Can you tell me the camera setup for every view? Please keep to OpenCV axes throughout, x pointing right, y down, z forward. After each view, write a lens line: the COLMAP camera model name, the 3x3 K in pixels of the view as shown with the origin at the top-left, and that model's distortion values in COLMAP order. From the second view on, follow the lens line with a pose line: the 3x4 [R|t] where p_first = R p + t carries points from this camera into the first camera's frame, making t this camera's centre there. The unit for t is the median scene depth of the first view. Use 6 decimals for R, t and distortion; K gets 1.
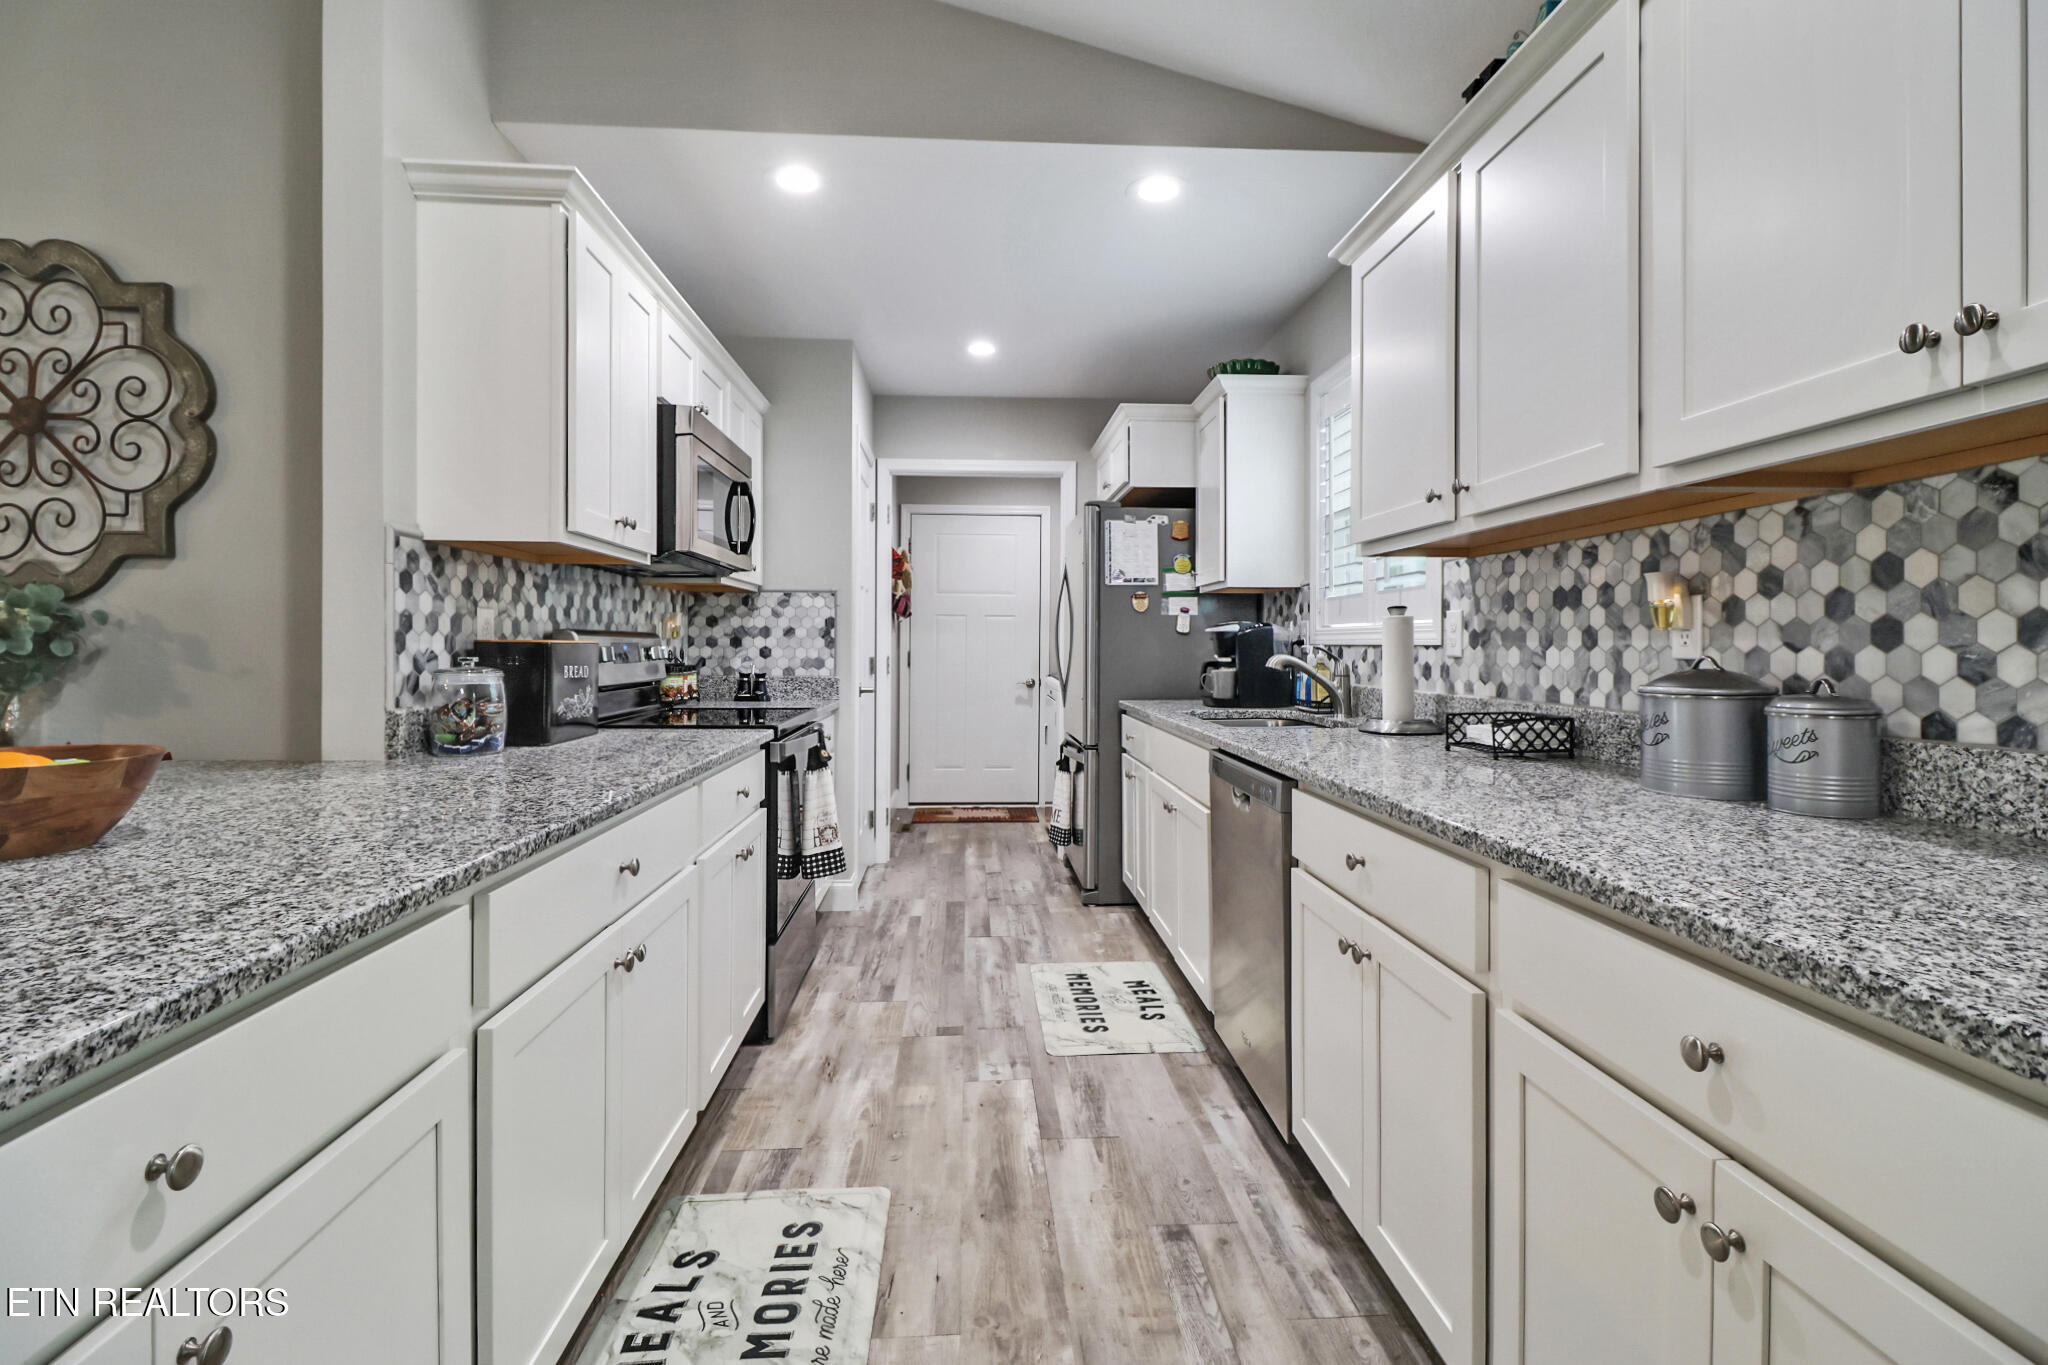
lens RADIAL K [[947.2, 0, 1032.4], [0, 947.2, 654.1], [0, 0, 1]] dist [0.004669, -0.015580]
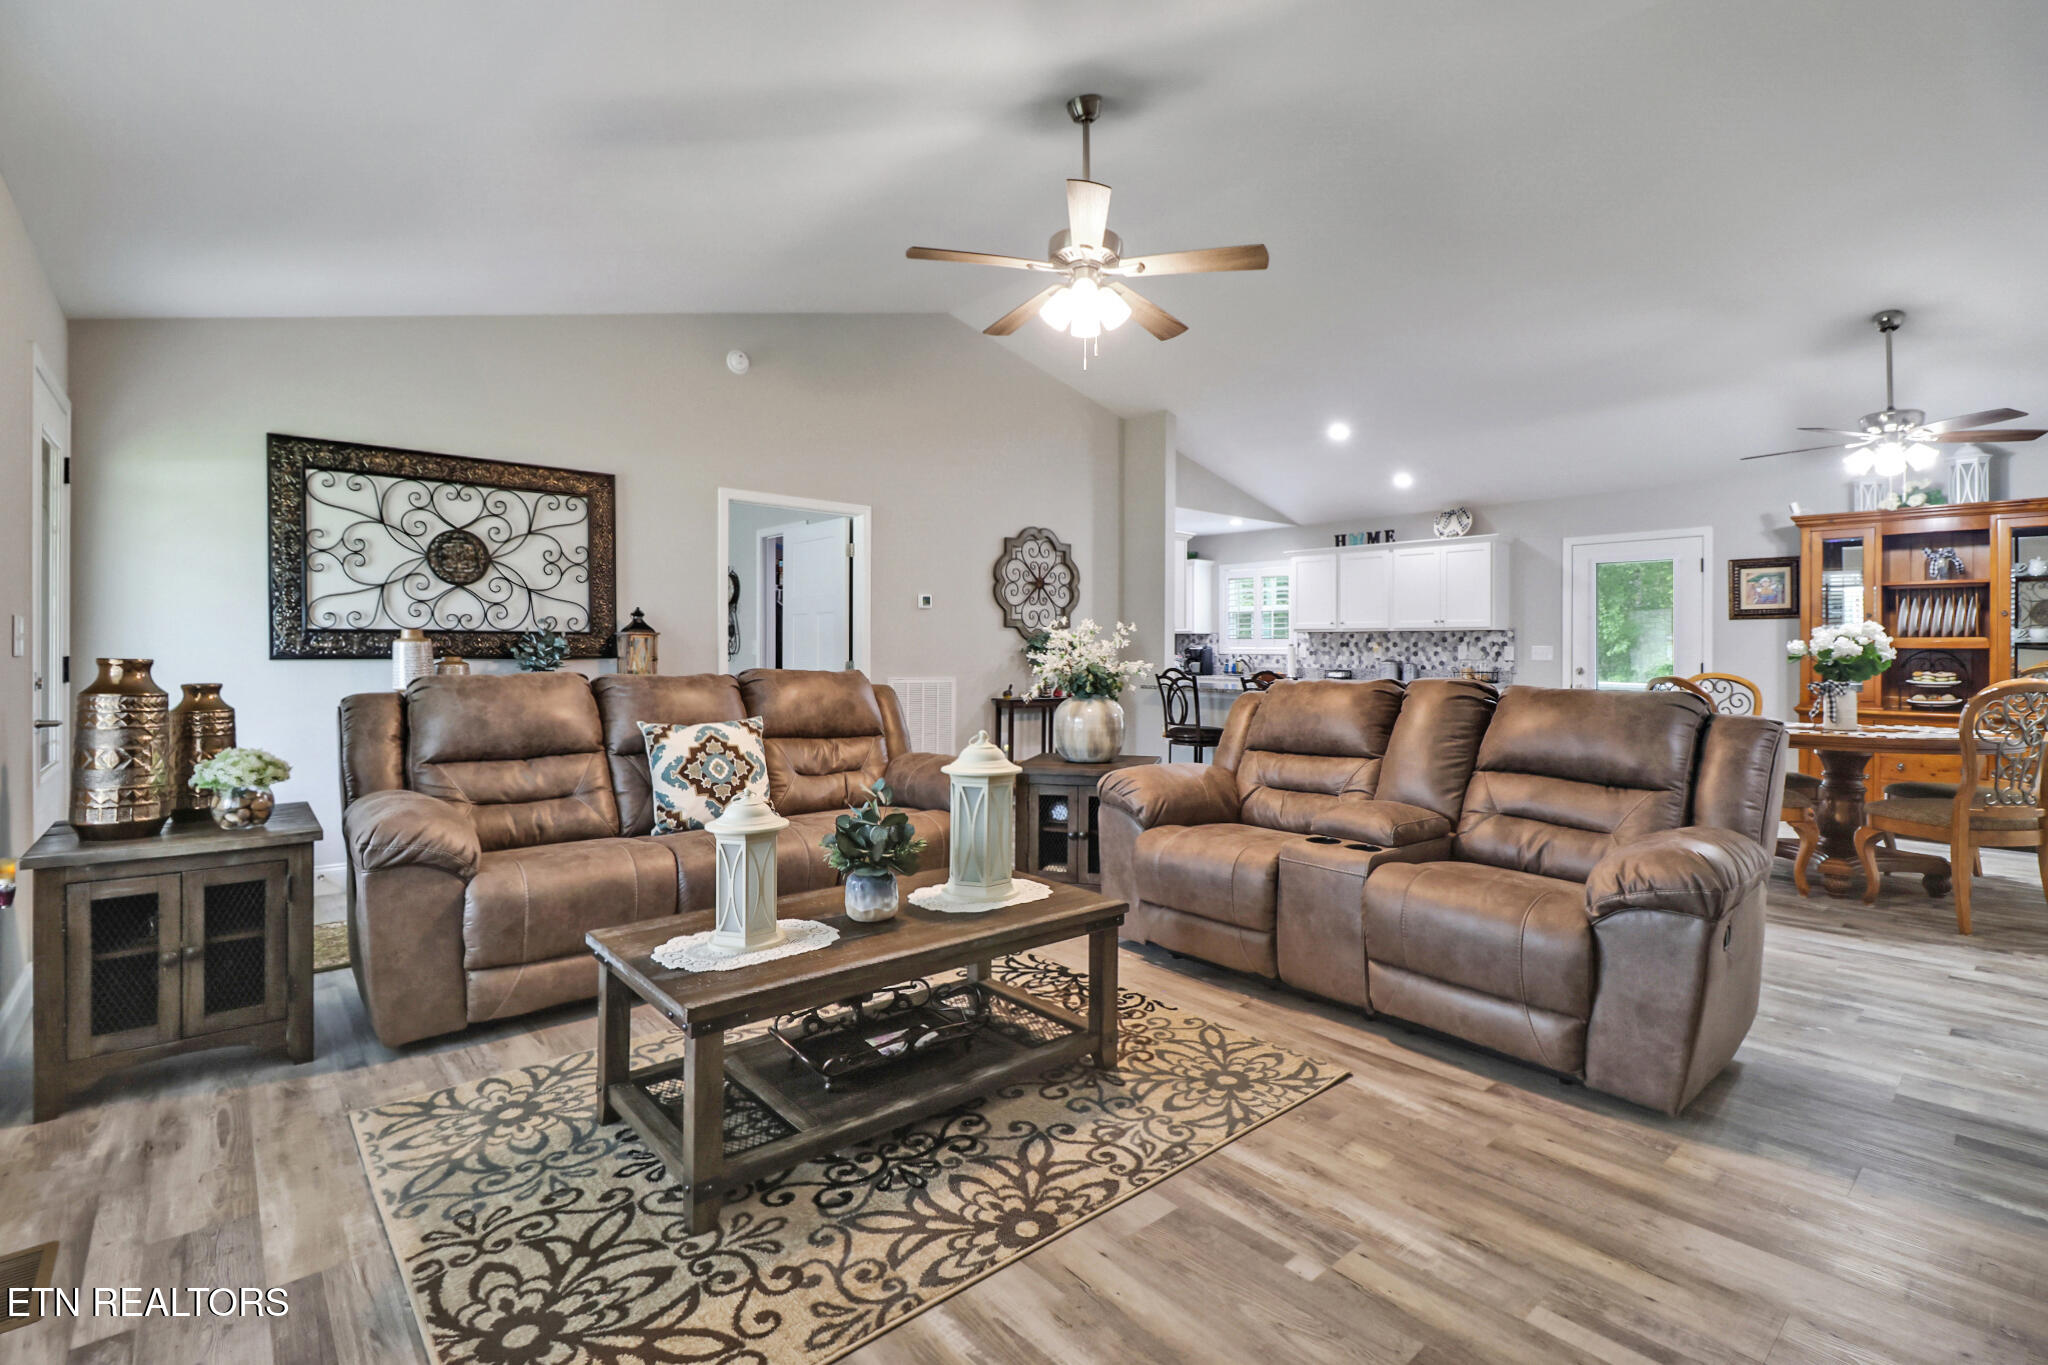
lens RADIAL K [[944.6, 0, 1041.5], [0, 944.6, 657.8], [0, 0, 1]] dist [0.001528, -0.017234]
pose [[0.786939, -0.004190, 0.617017, -3.285857], [0.001436, 0.999987, 0.004960, -0.019901], [-0.617030, -0.003017, 0.786934, -1.624204]]
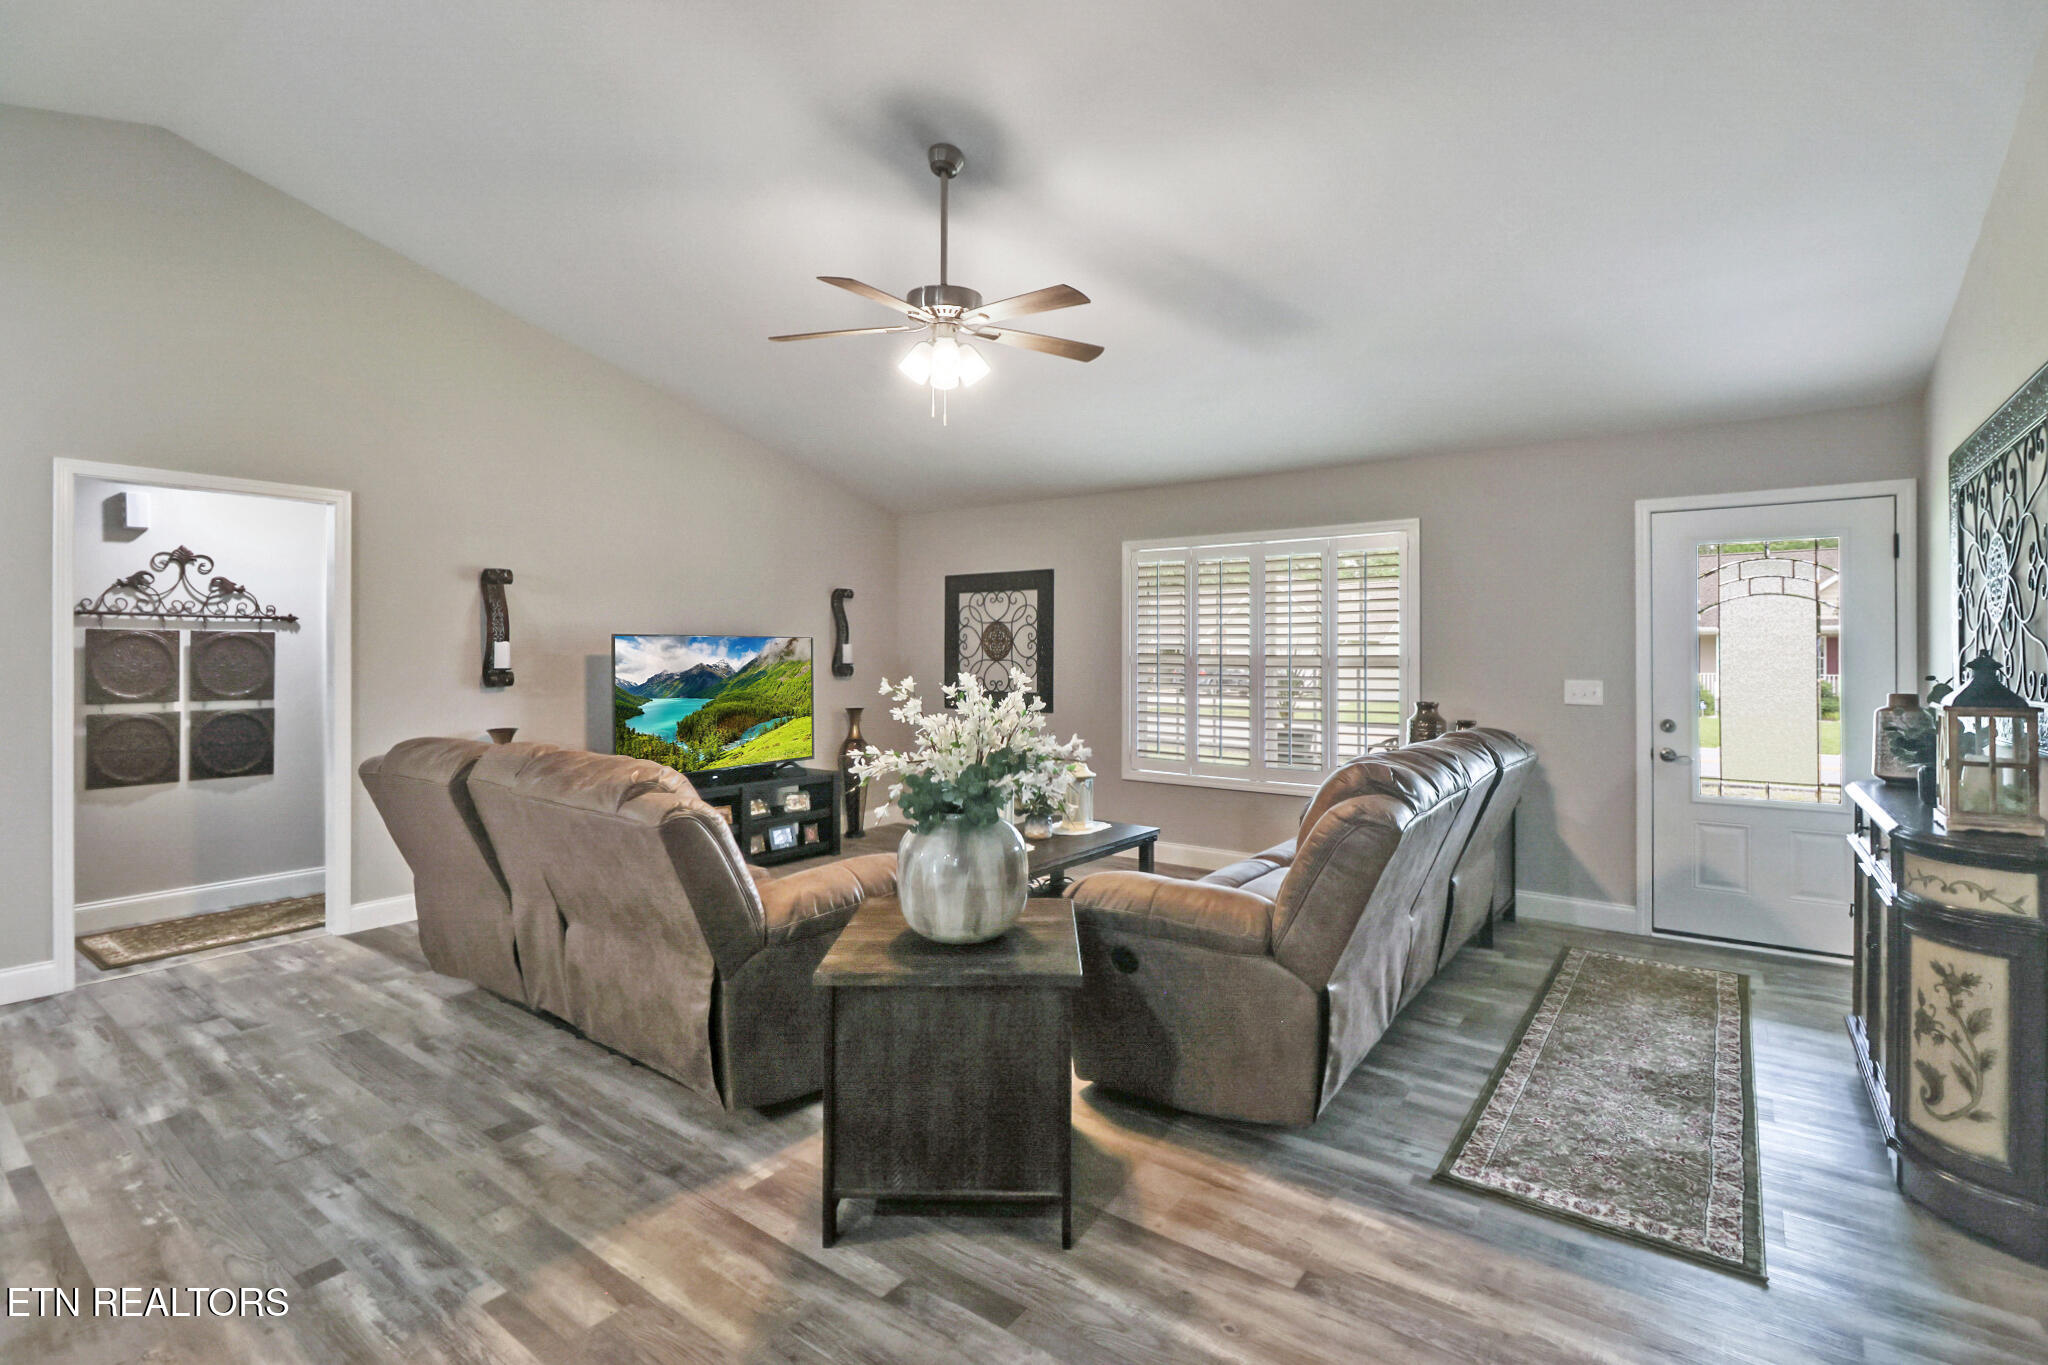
lens RADIAL K [[944.6, 0, 1041.5], [0, 944.6, 657.8], [0, 0, 1]] dist [0.001528, -0.017234]
pose [[-0.631008, -0.008181, -0.775733, -1.051879], [-0.012891, 0.999917, -0.000059, -0.114753], [0.775669, 0.009963, -0.631061, 0.780085]]
